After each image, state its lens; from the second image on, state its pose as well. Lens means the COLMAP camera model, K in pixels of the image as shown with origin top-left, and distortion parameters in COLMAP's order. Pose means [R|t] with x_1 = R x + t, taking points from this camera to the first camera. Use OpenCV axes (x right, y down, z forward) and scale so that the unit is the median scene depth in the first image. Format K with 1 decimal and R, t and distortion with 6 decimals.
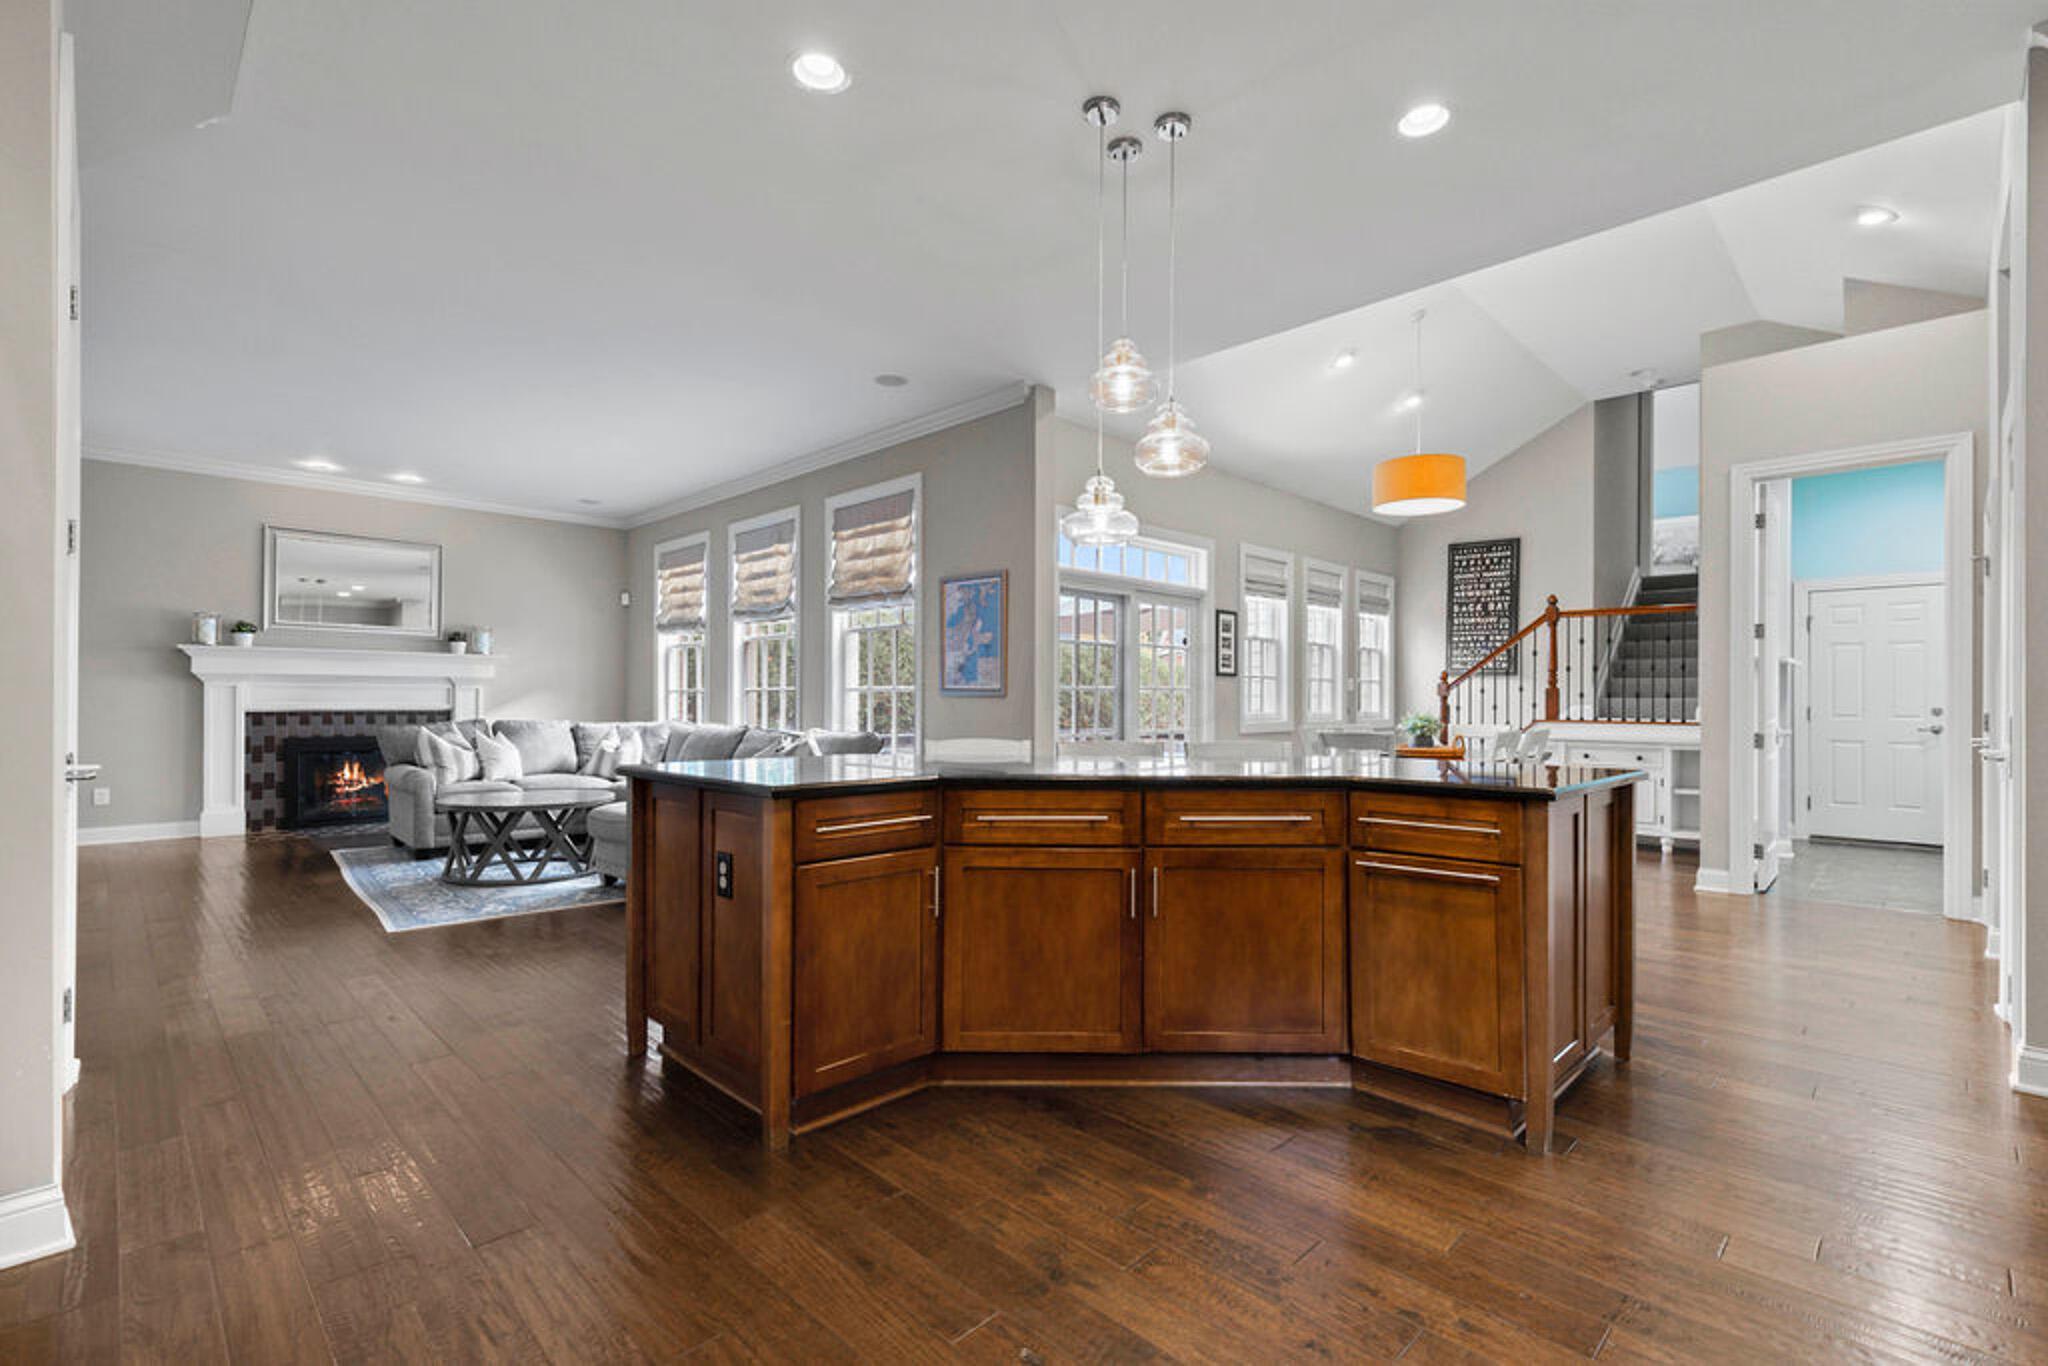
lens RADIAL K [[925.7, 0, 1027.4], [0, 925.7, 693.0], [0, 0, 1]] dist [-0.003232, -0.001066]
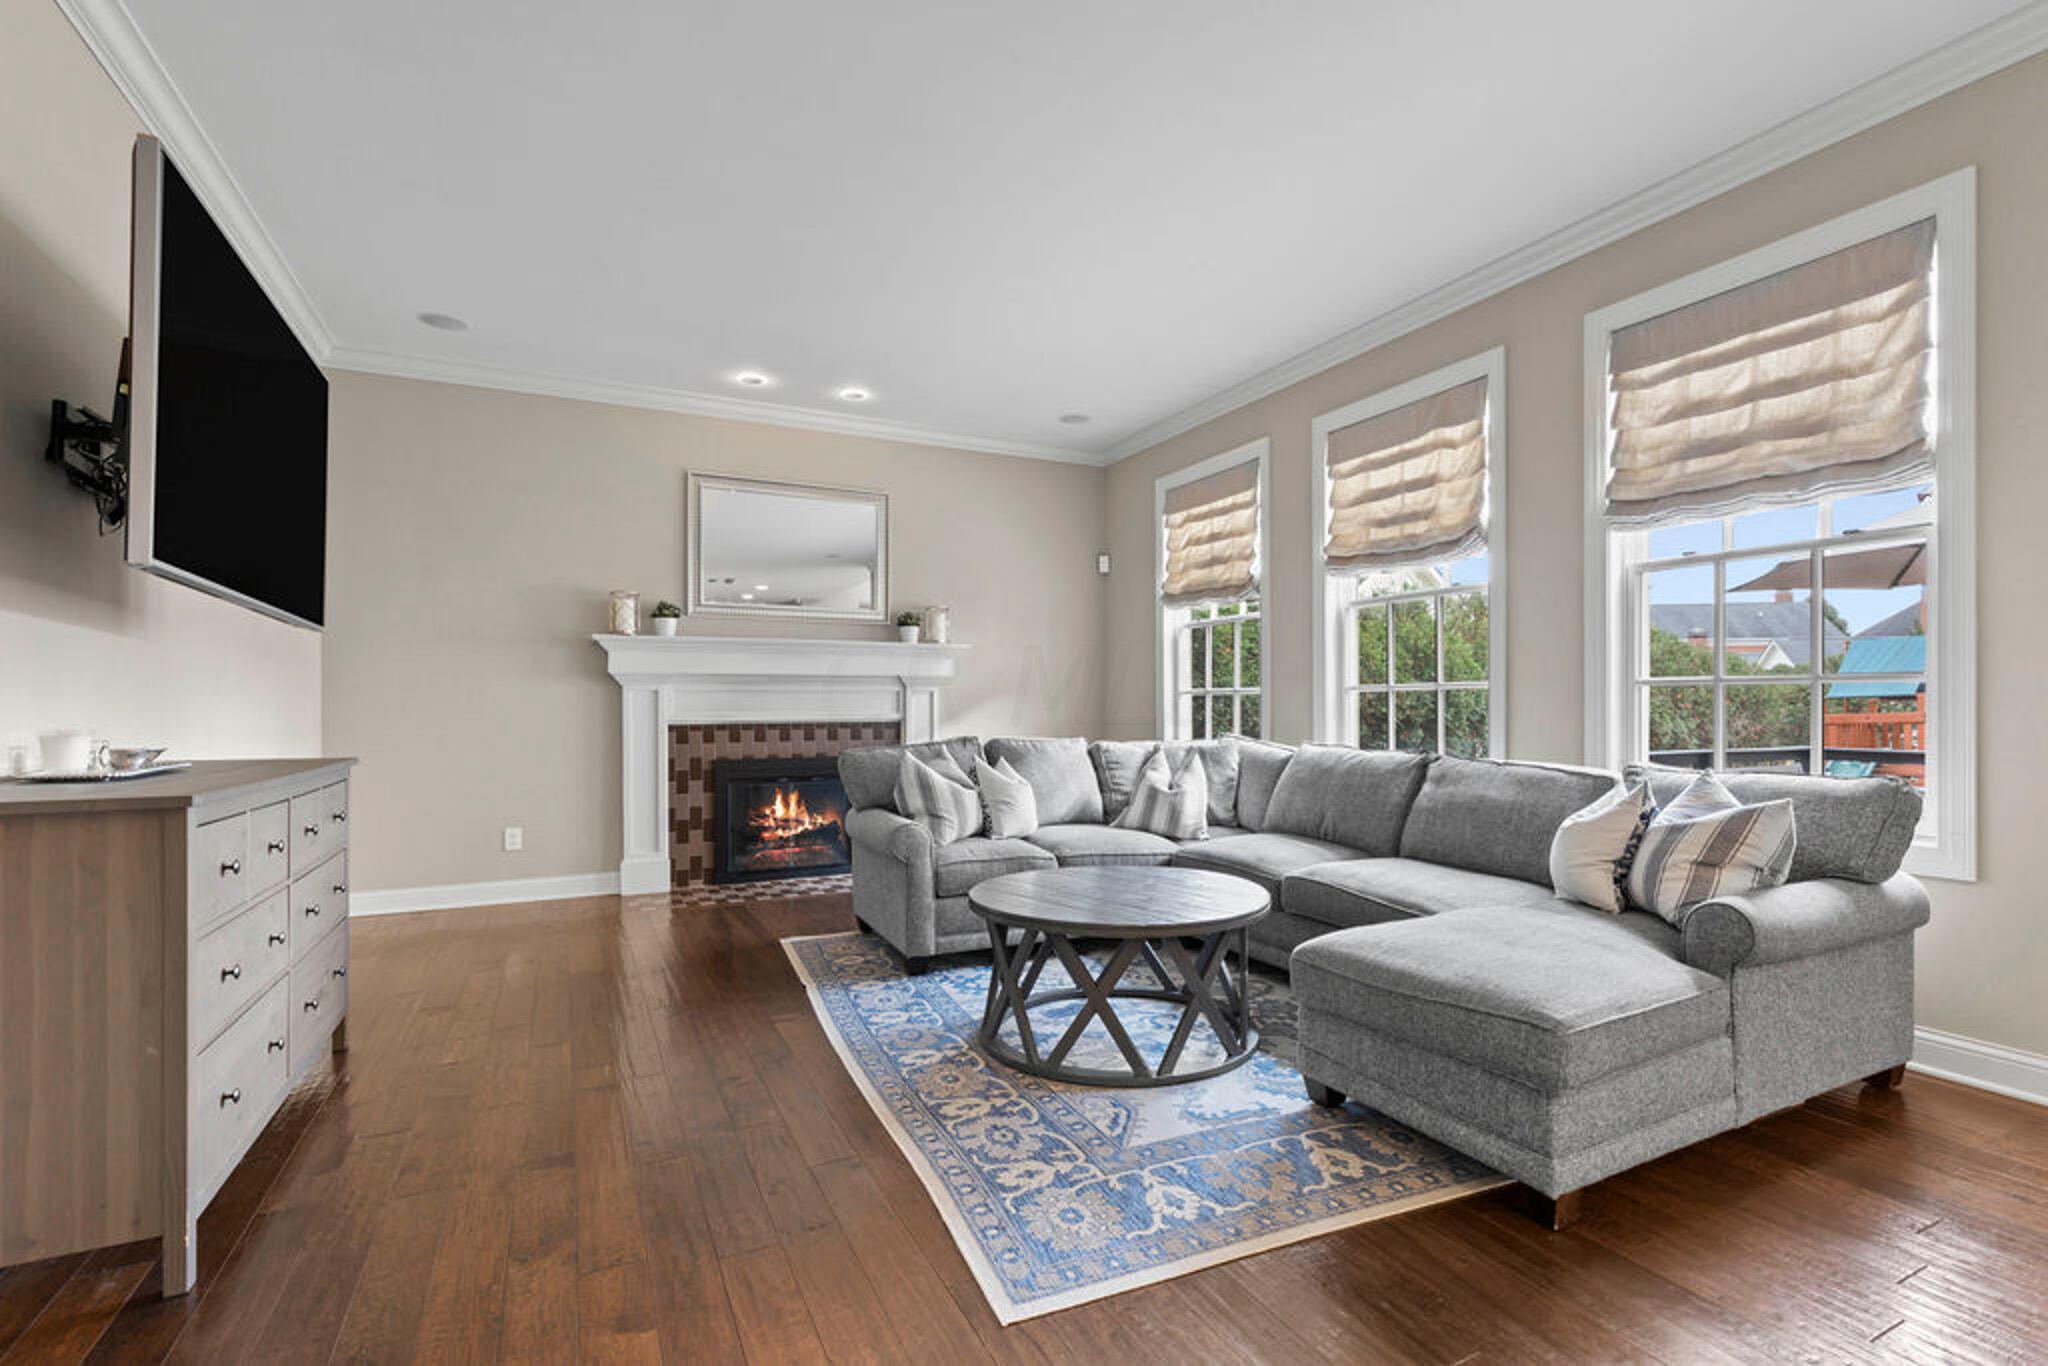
lens RADIAL K [[925.7, 0, 1016.3], [0, 925.7, 697.4], [0, 0, 1]] dist [-0.003232, -0.001066]
pose [[0.944319, -0.009944, -0.328882, -0.335292], [0.010377, 0.999946, -0.000437, 0.001333], [0.328869, -0.003000, 0.944371, 0.385718]]
